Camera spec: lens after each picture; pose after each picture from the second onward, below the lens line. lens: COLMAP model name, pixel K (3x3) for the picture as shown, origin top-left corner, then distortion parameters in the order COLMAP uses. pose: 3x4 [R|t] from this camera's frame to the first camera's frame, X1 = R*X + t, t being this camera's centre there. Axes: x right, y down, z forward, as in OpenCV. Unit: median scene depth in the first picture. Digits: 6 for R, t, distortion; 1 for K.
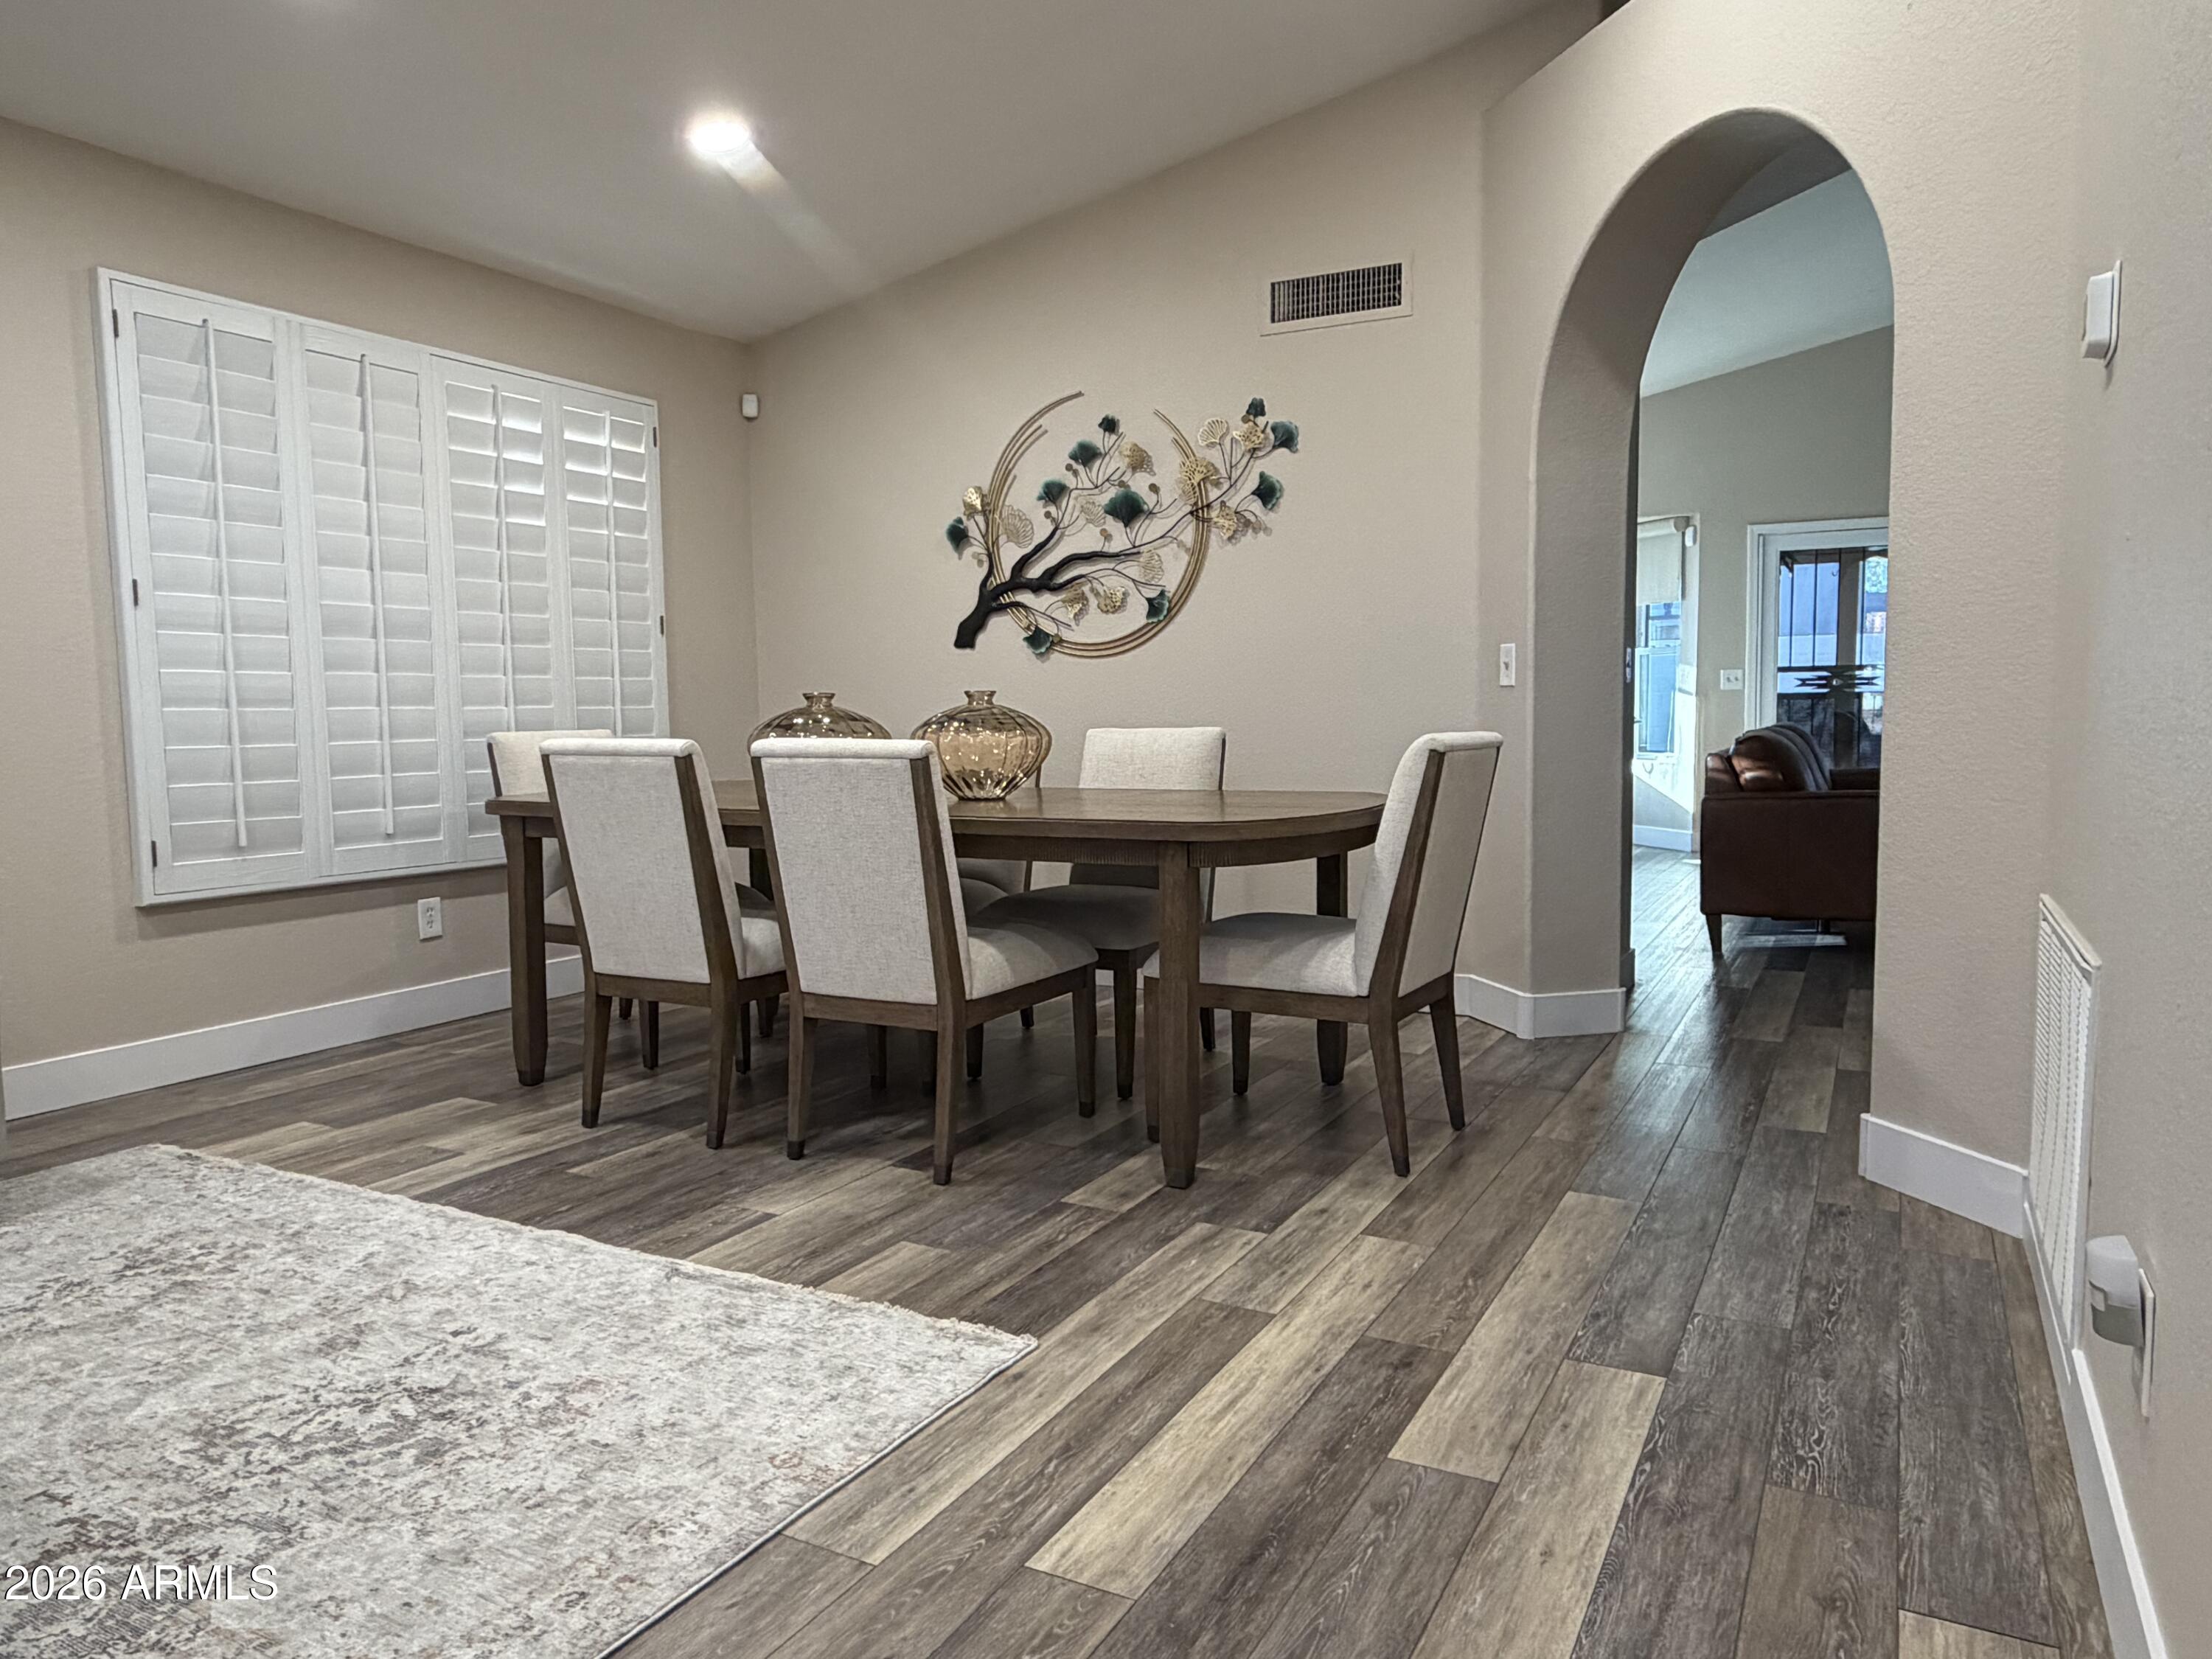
lens RADIAL K [[1481.6, 0, 1106.0], [0, 1481.6, 829.5], [0, 0, 1]] dist [-0.000743, 0.000020]
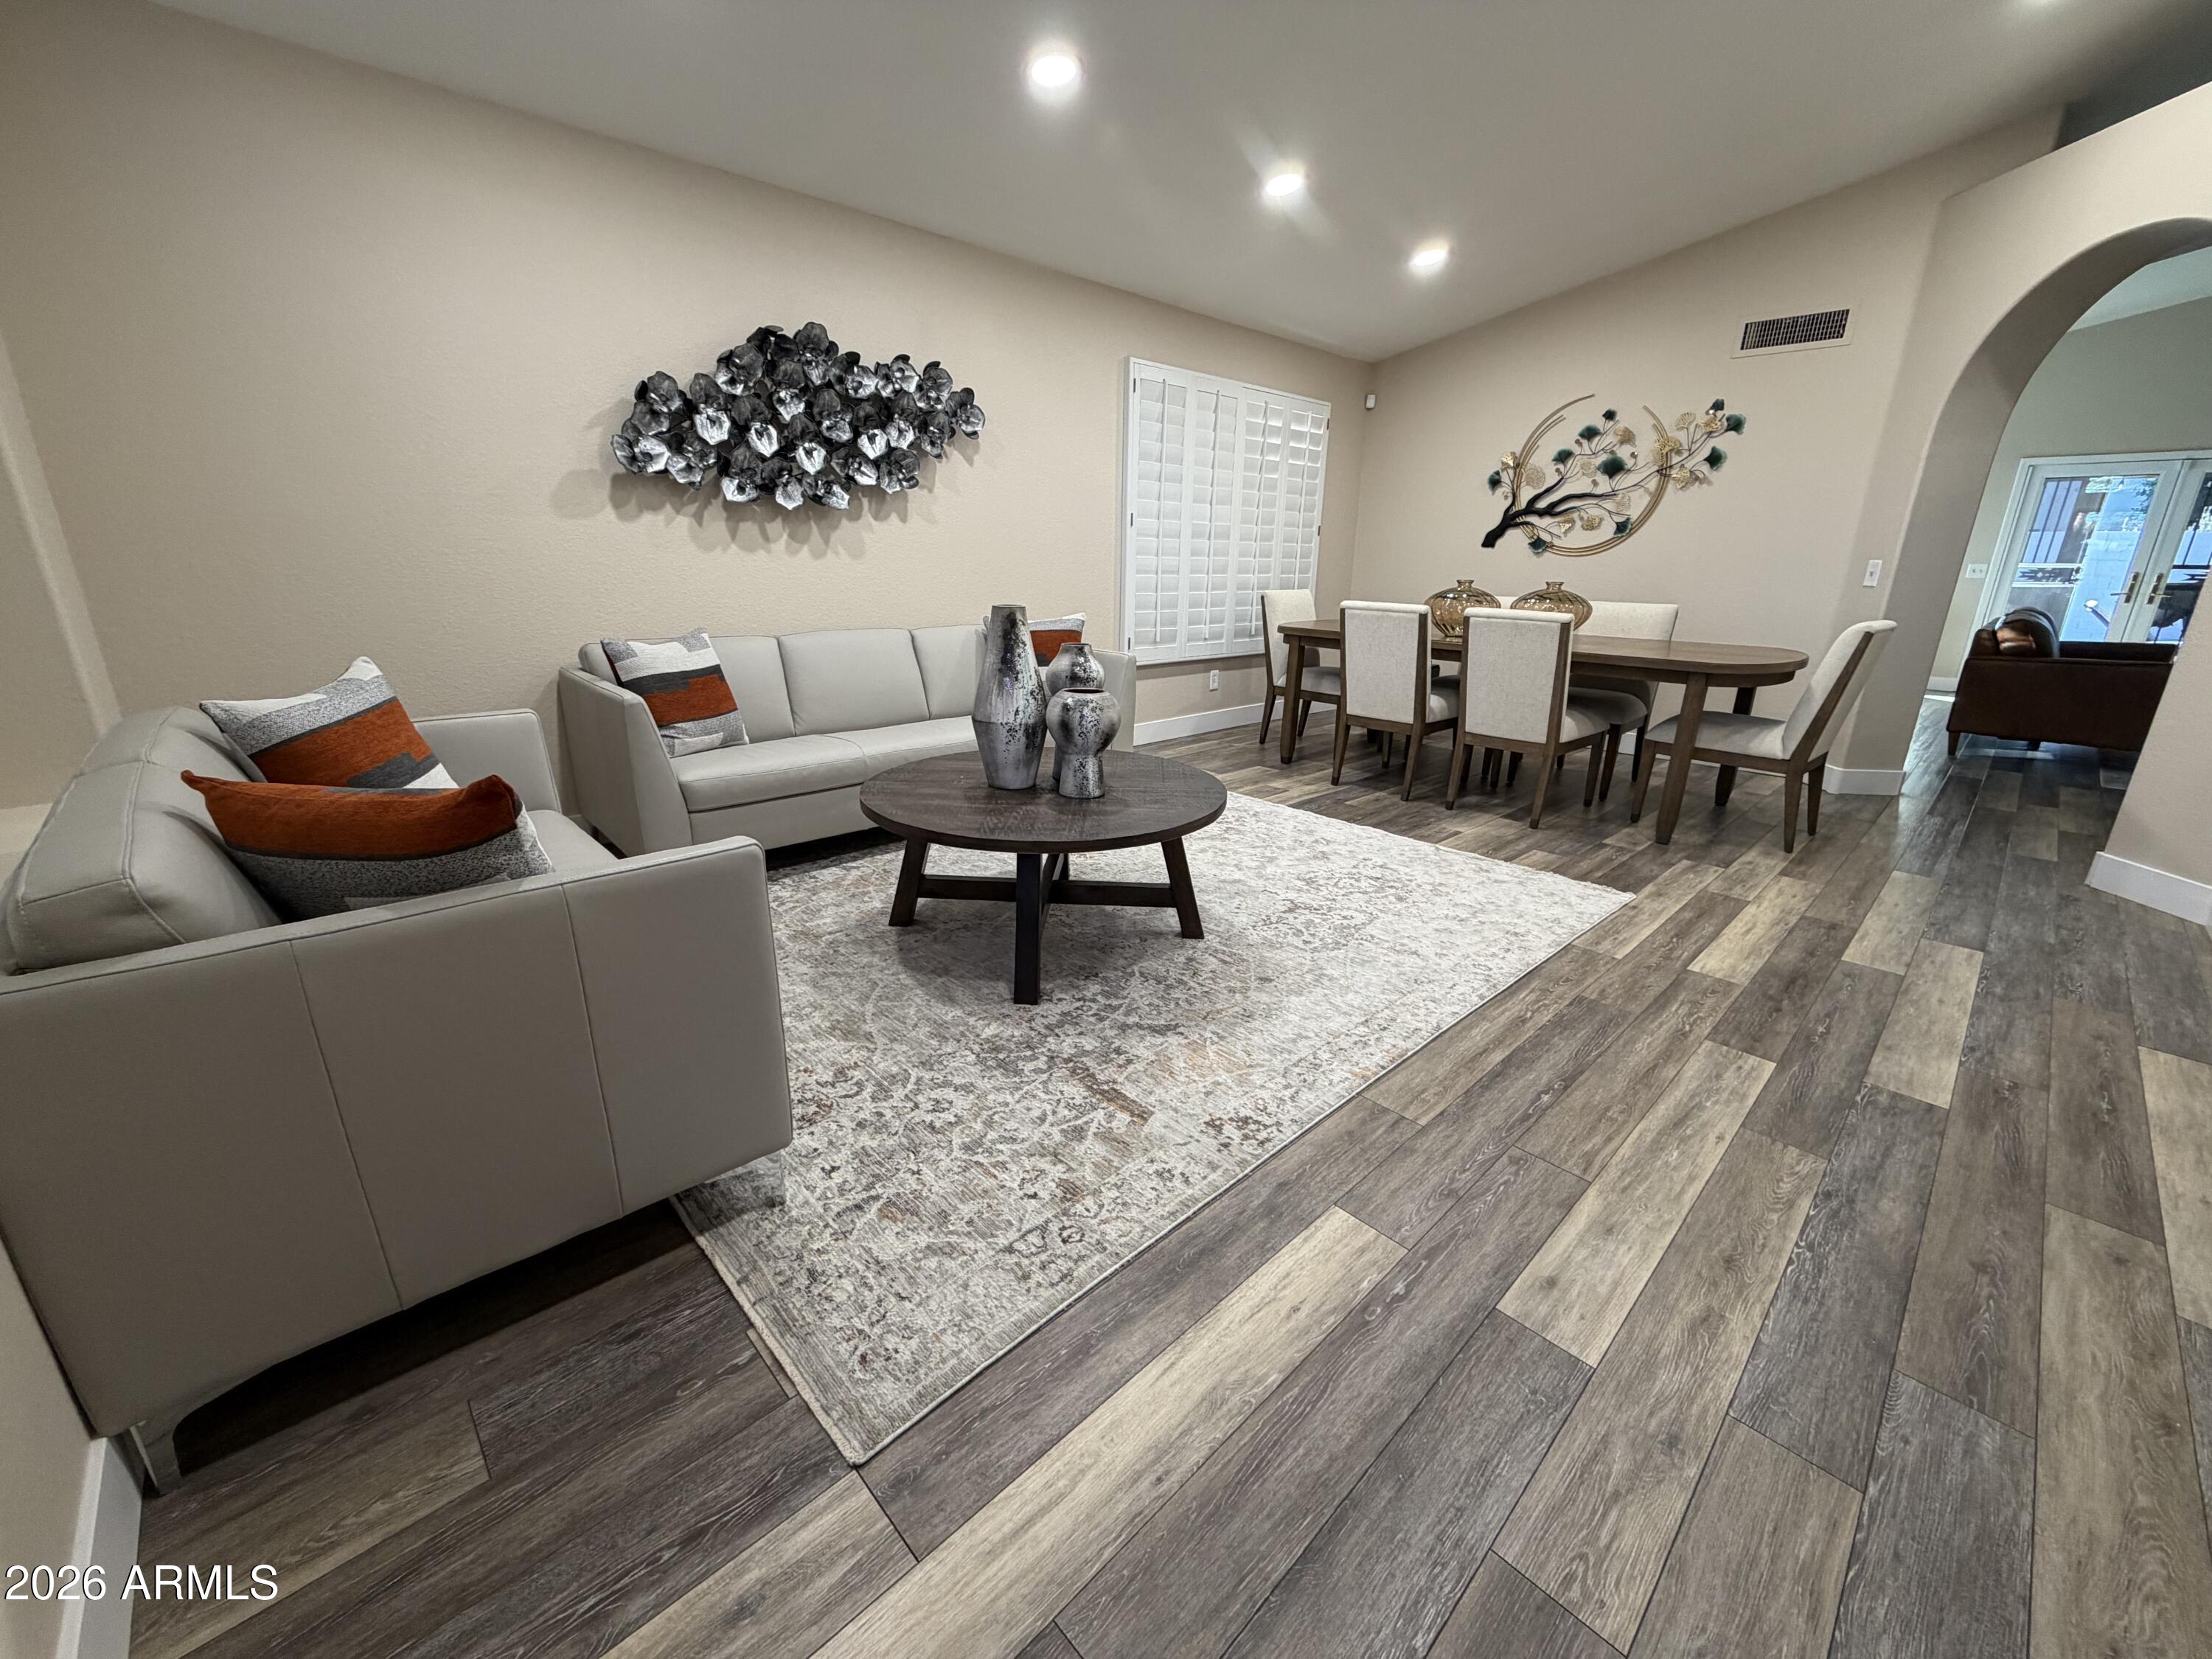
lens RADIAL K [[880.4, 0, 1103.0], [0, 880.4, 831.4], [0, 0, 1]] dist [0.000098, -0.000113]
pose [[0.948902, 0.120981, -0.291460, -0.327472], [-0.053977, 0.972207, 0.227816, -0.010294], [0.310921, -0.200443, 0.929059, -0.363902]]
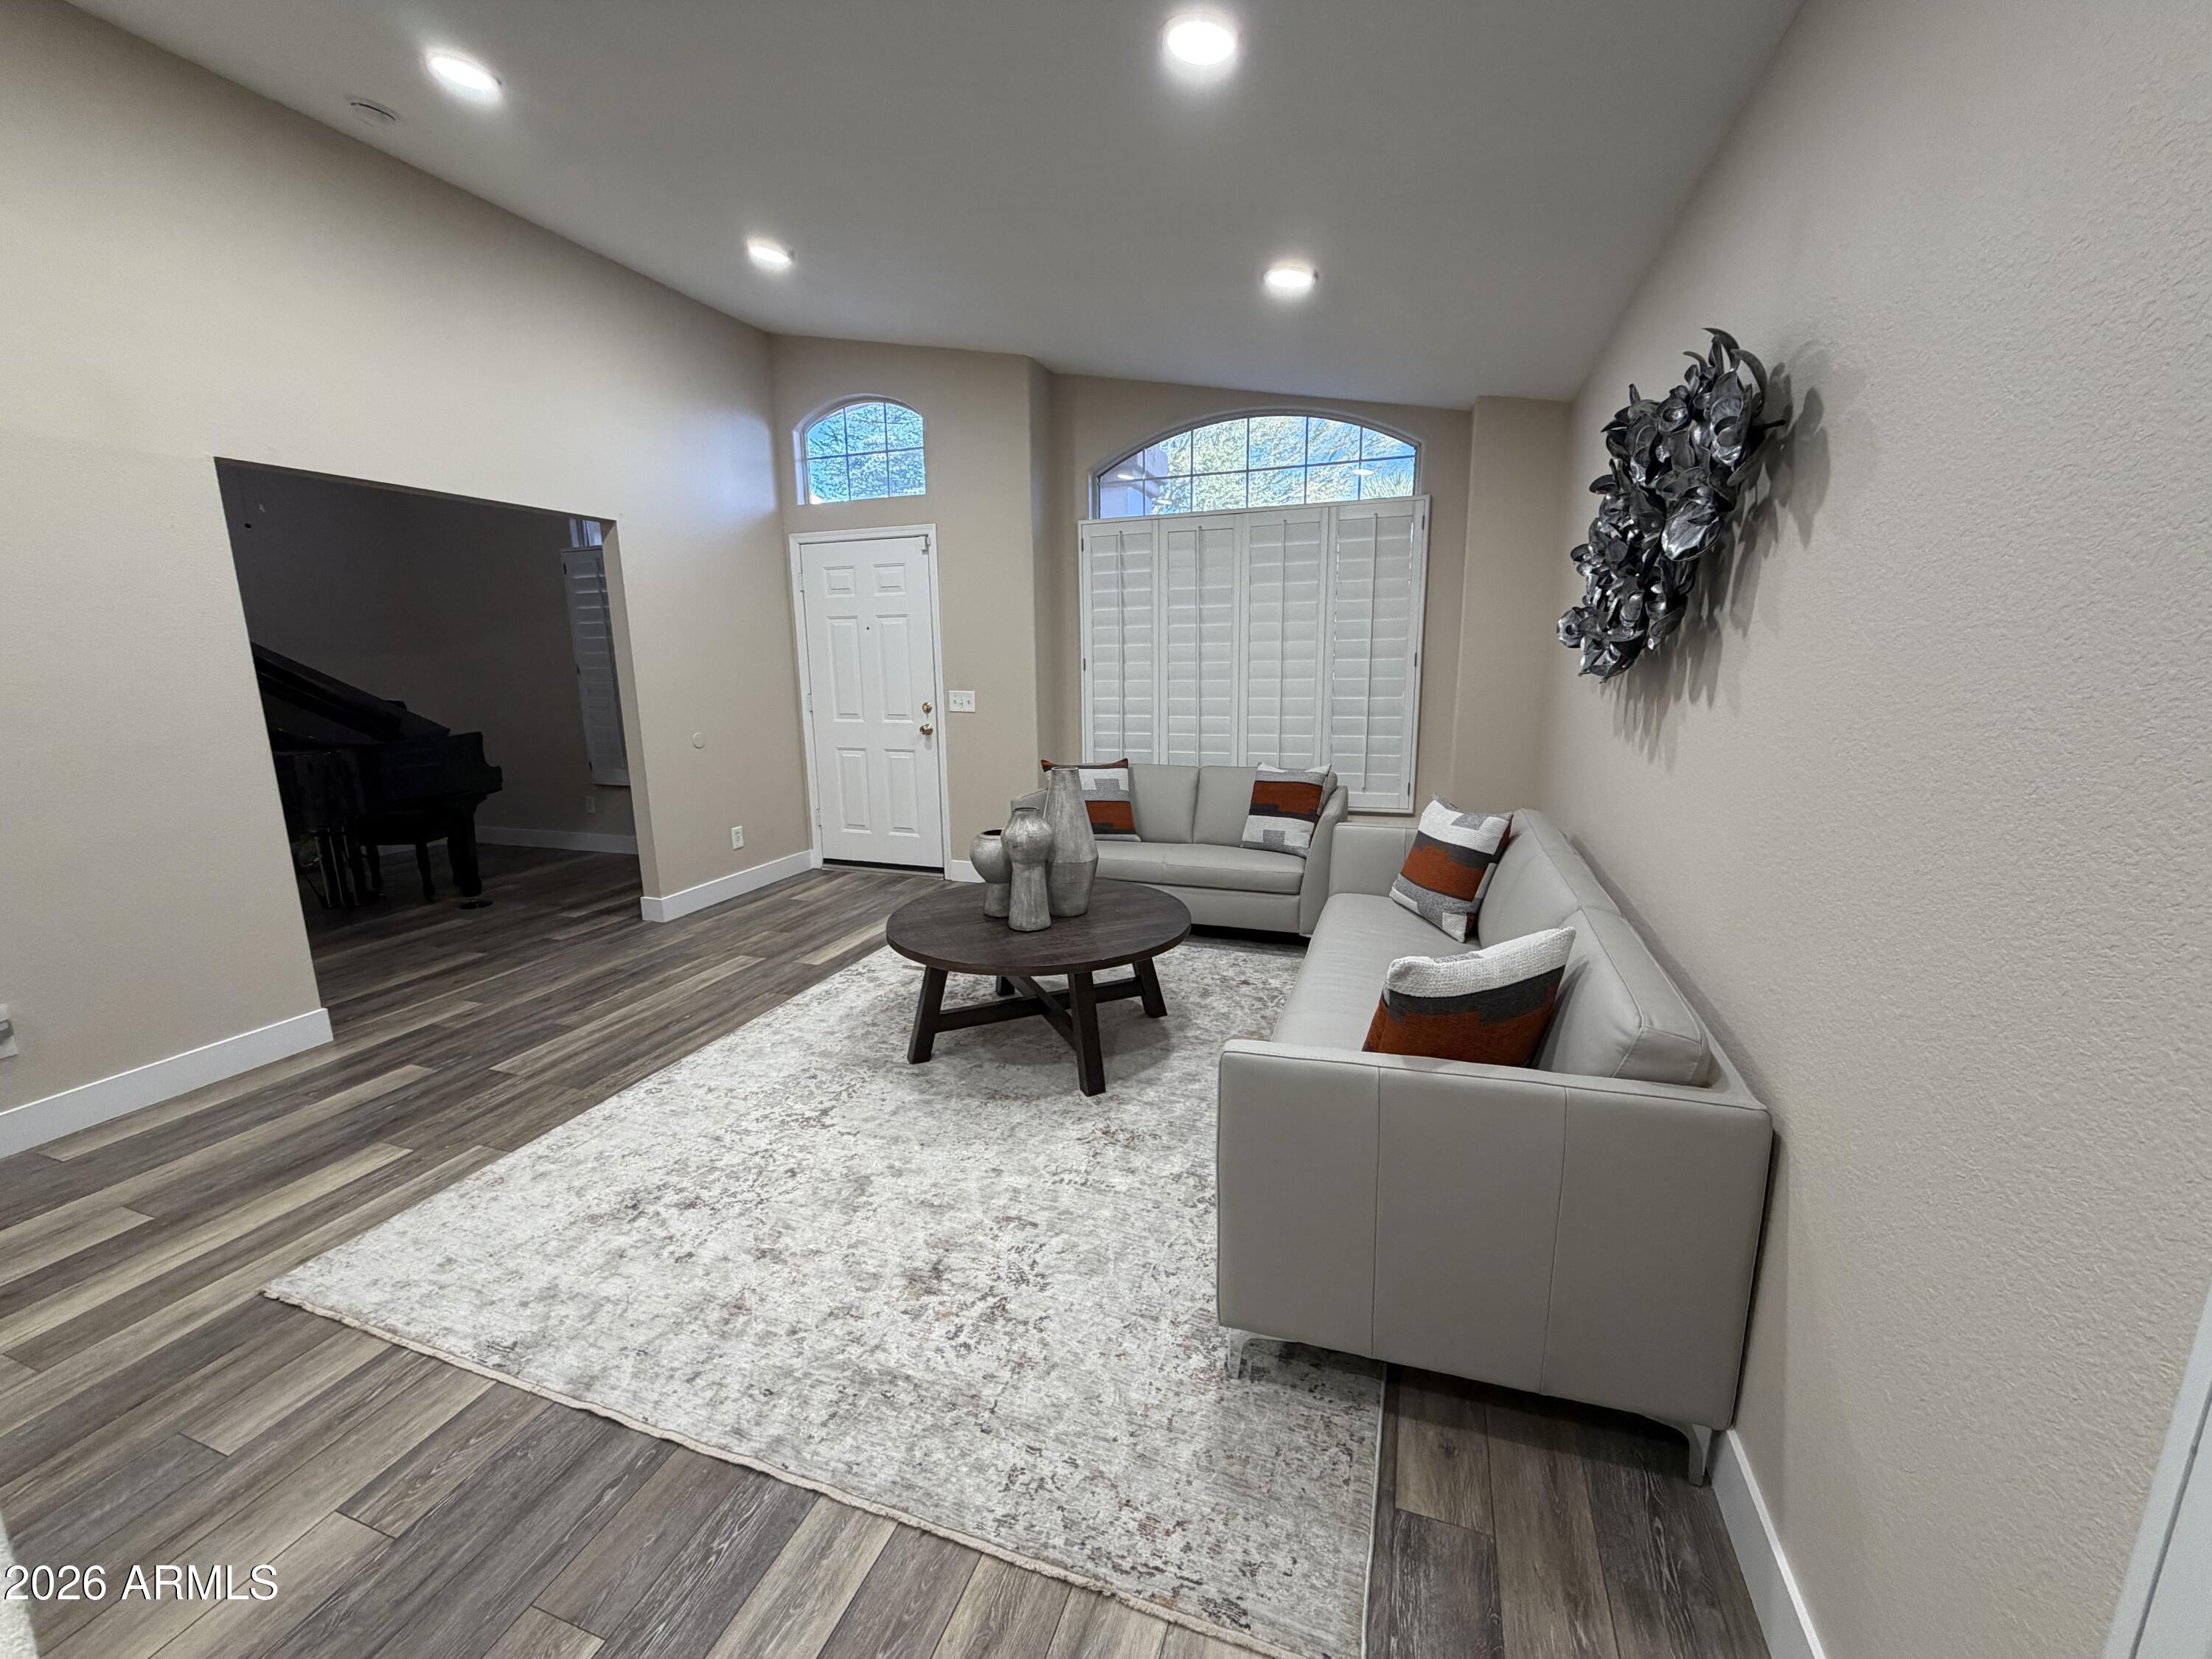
lens RADIAL K [[880.4, 0, 1103.0], [0, 880.4, 831.4], [0, 0, 1]] dist [0.000098, -0.000113]
pose [[-0.988719, 0.053874, -0.139755, -0.564797], [0.013080, 0.960564, 0.277752, -0.227210], [0.149207, 0.272791, -0.950433, 1.345944]]
